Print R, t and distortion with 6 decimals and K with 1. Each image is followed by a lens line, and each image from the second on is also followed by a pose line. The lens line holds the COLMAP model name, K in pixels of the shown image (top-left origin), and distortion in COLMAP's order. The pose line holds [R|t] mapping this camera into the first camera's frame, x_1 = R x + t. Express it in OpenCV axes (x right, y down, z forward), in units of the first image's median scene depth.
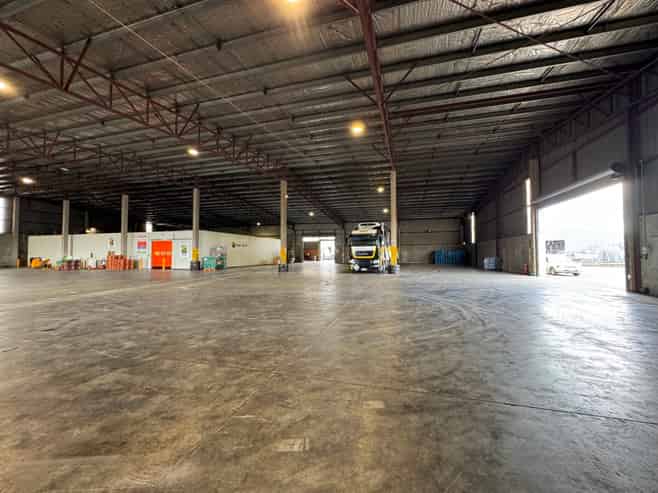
lens RADIAL K [[267.1, 0, 329.0], [0, 267.1, 246.5], [0, 0, 1]] dist [0.000929, 0.000236]
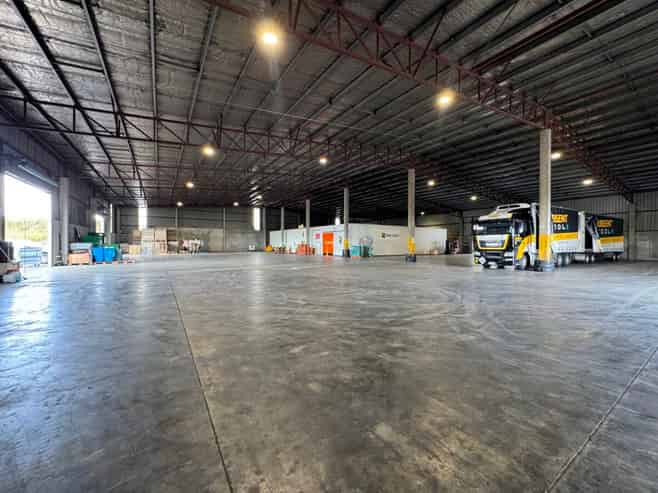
lens RADIAL K [[267.1, 0, 329.0], [0, 267.1, 246.5], [0, 0, 1]] dist [0.000929, 0.000236]
pose [[0.748607, 0.013150, -0.662883, 0.228601], [0.012101, 0.999366, 0.033491, 0.001156], [0.662903, -0.033093, 0.747973, 0.051477]]
